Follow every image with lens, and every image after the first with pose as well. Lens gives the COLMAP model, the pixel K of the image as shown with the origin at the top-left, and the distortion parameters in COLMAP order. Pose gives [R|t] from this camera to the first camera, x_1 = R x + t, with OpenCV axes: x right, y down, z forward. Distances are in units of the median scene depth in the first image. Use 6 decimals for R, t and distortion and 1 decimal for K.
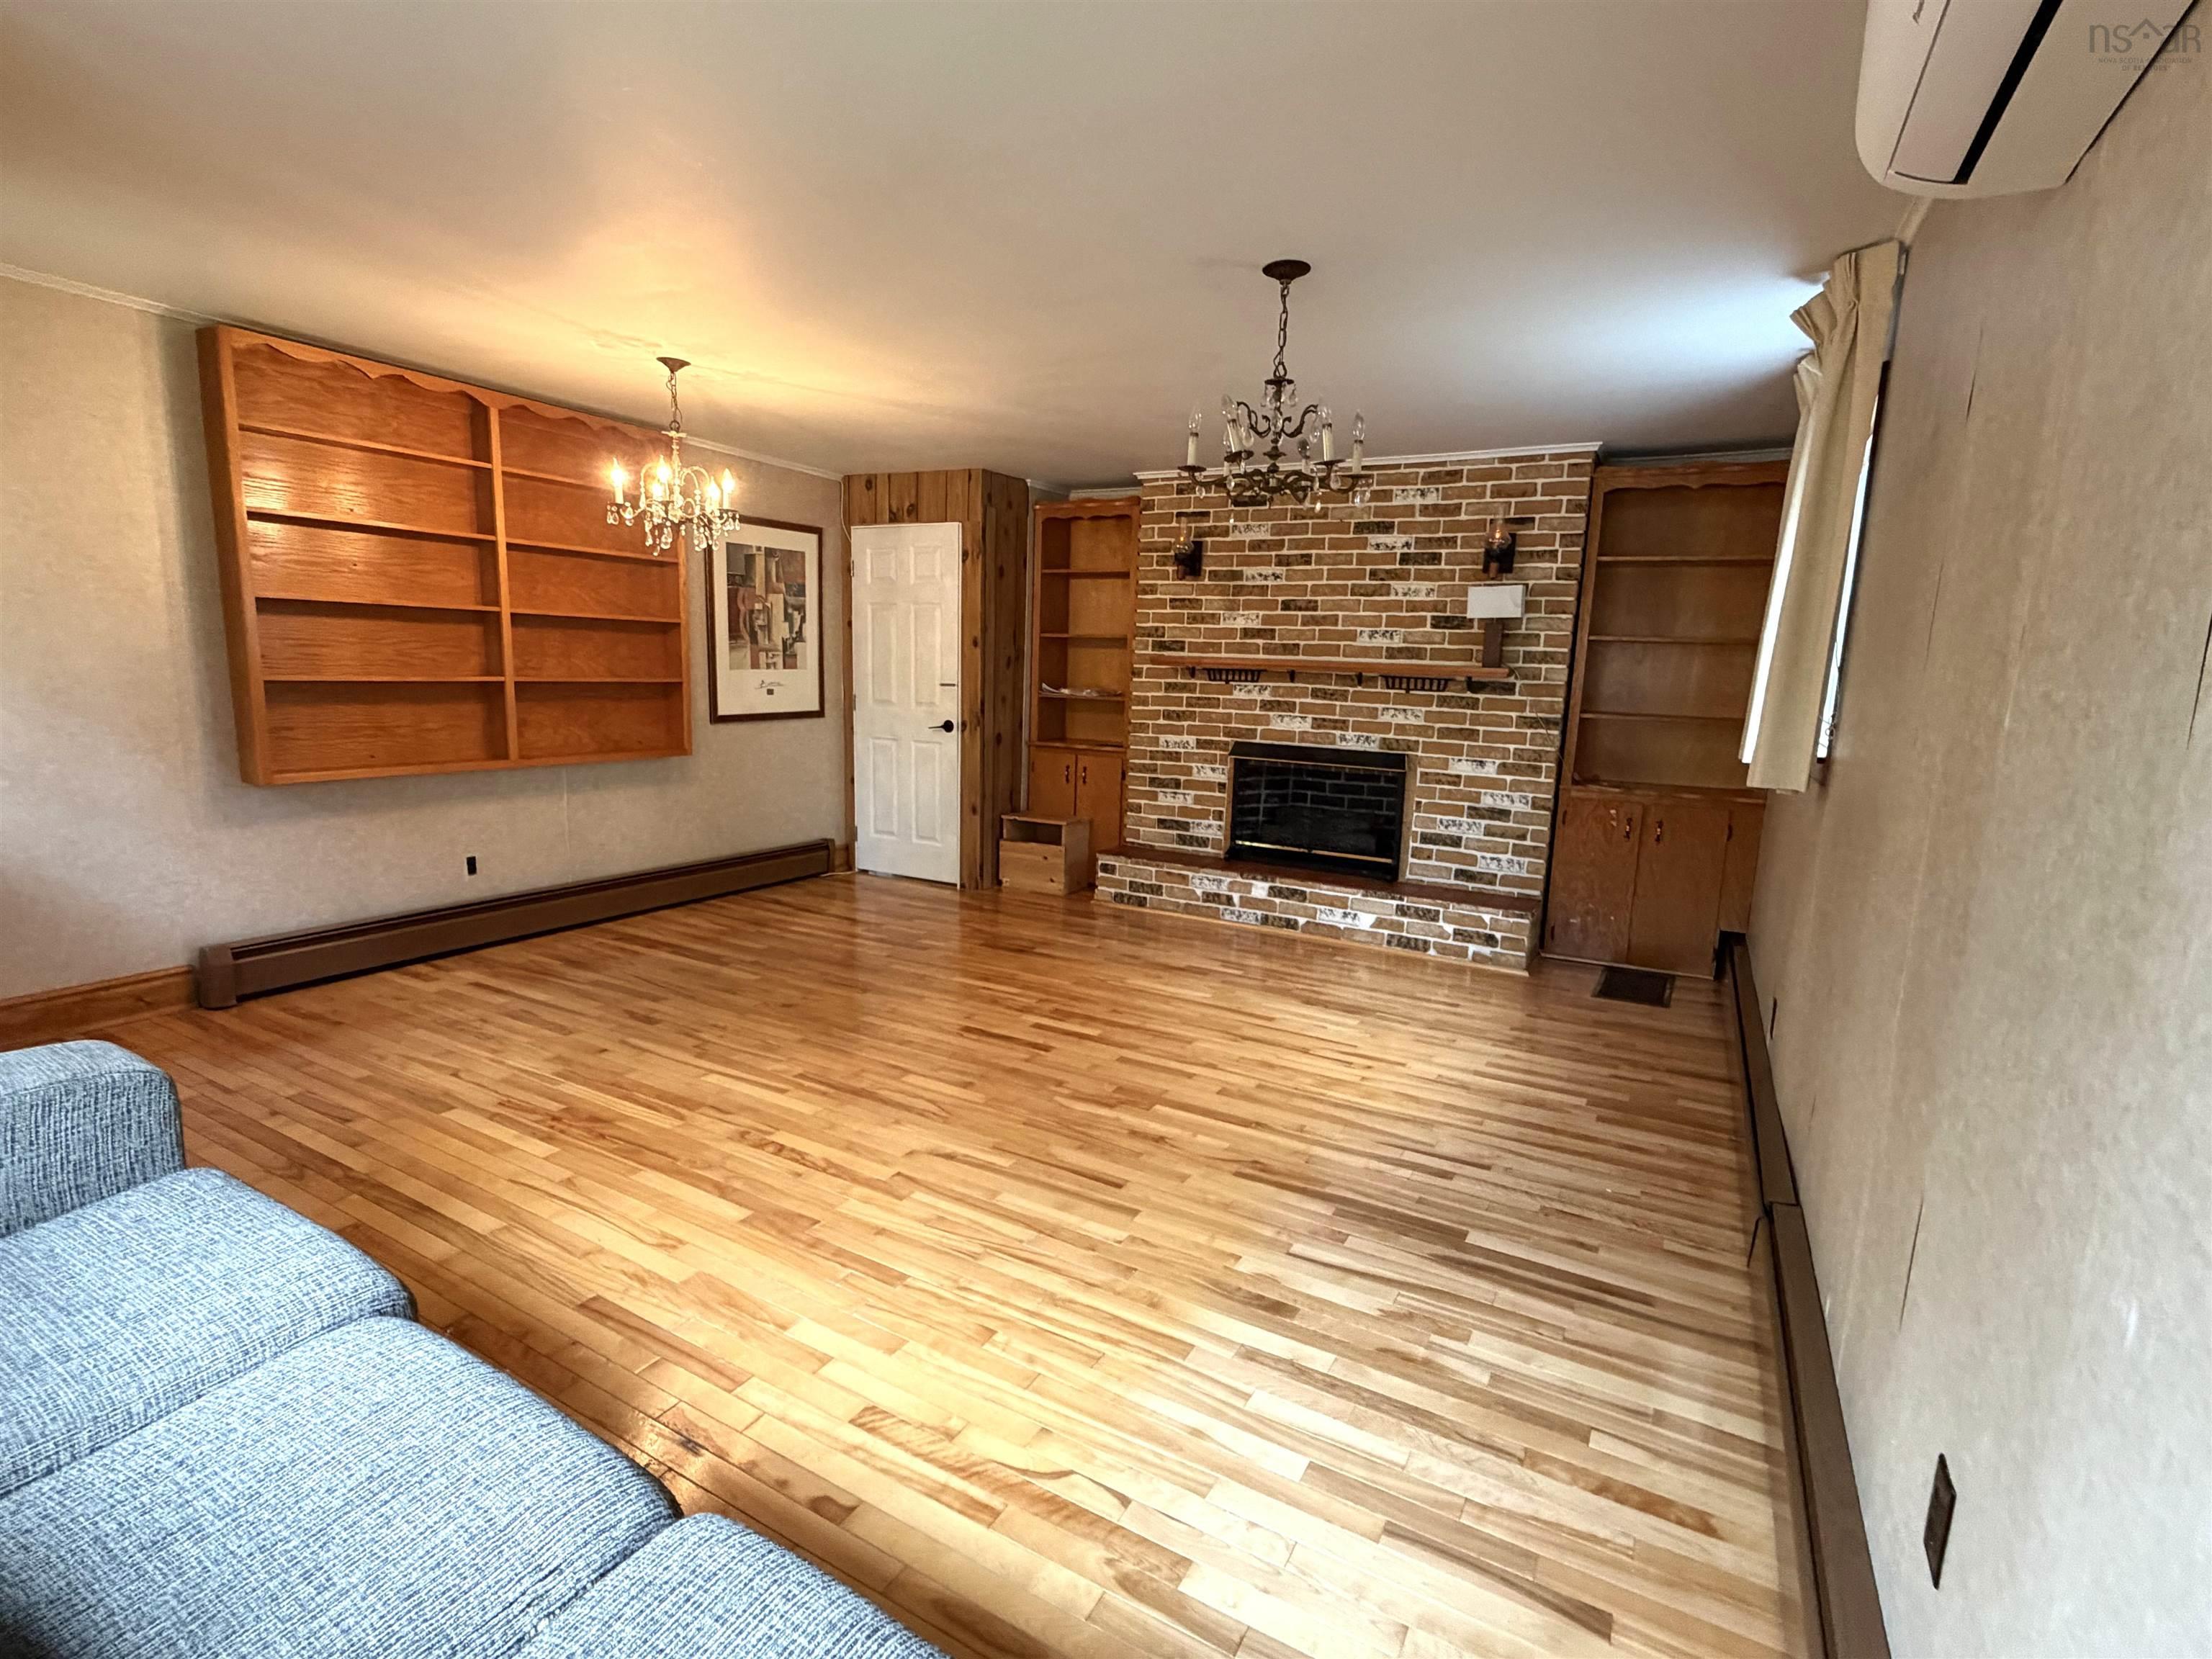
lens RADIAL K [[1034.6, 0, 1107.9], [0, 1034.6, 836.0], [0, 0, 1]] dist [-0.000378, -0.000135]
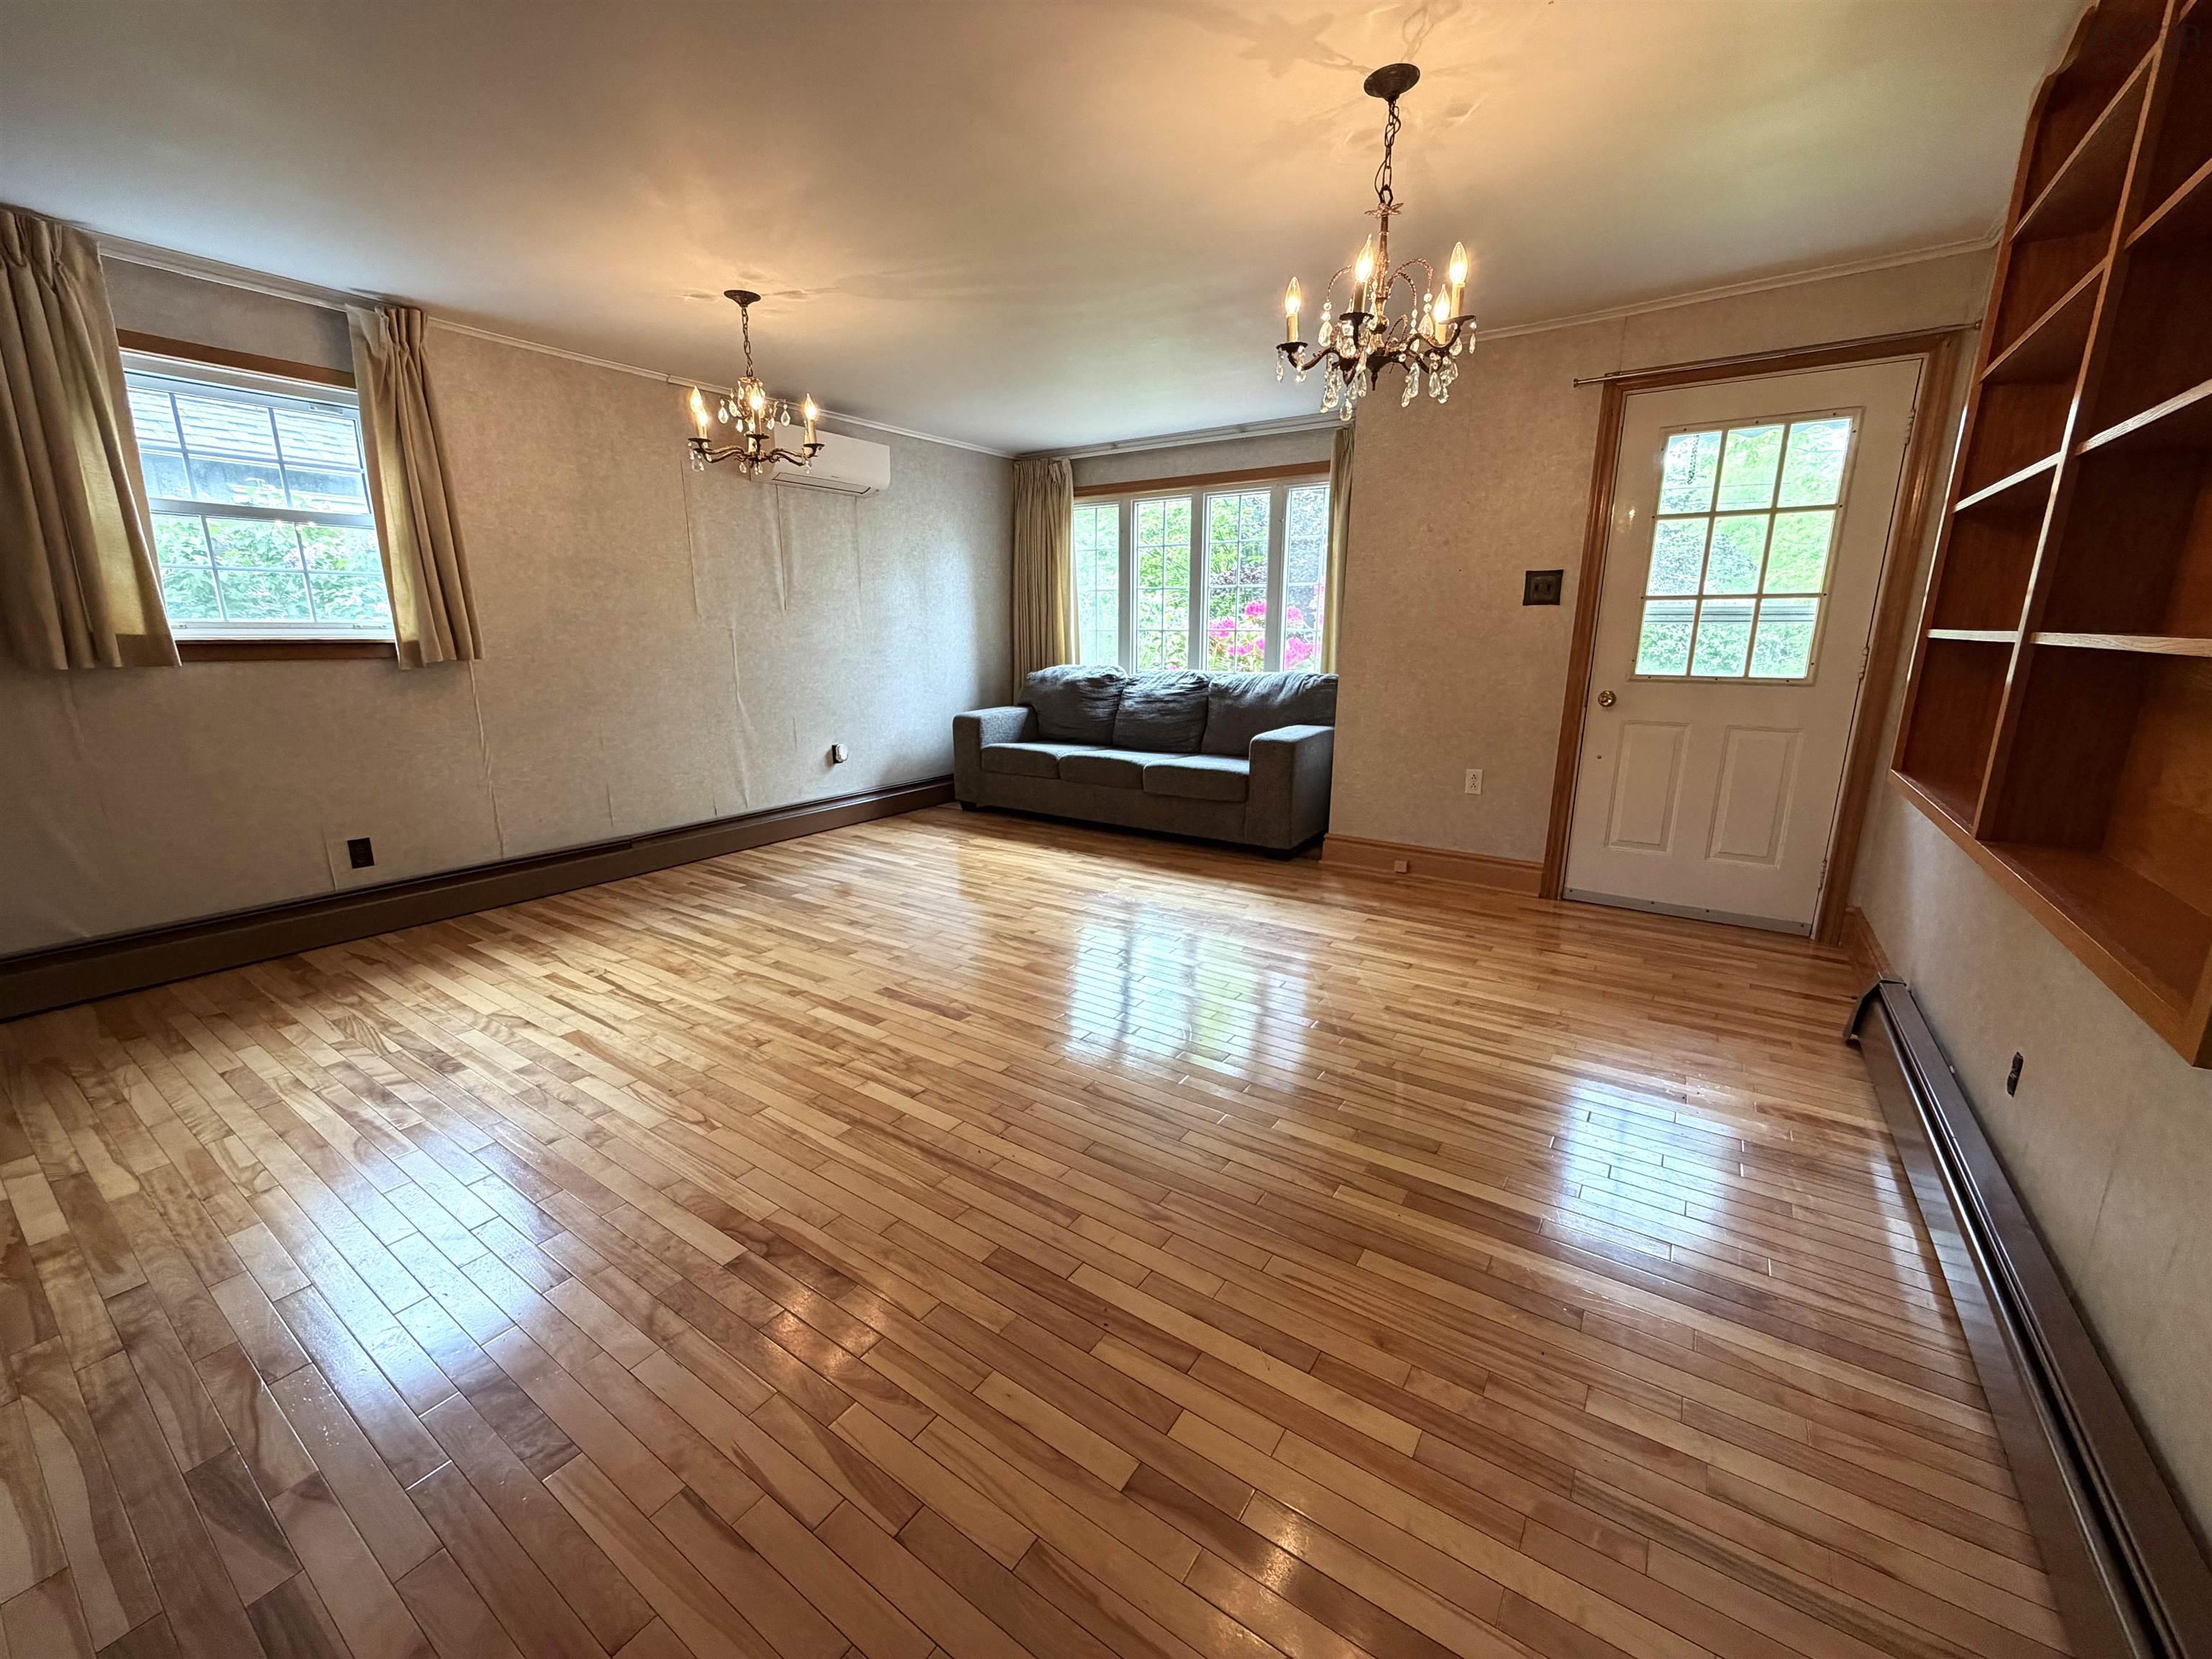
lens RADIAL K [[884.4, 0, 1101.4], [0, 884.4, 833.3], [0, 0, 1]] dist [0.001317, -0.000021]
pose [[-0.995530, -0.051476, 0.079186, -0.331285], [-0.016963, 0.922236, 0.386254, -0.263763], [-0.092911, 0.383184, -0.918987, 1.746830]]
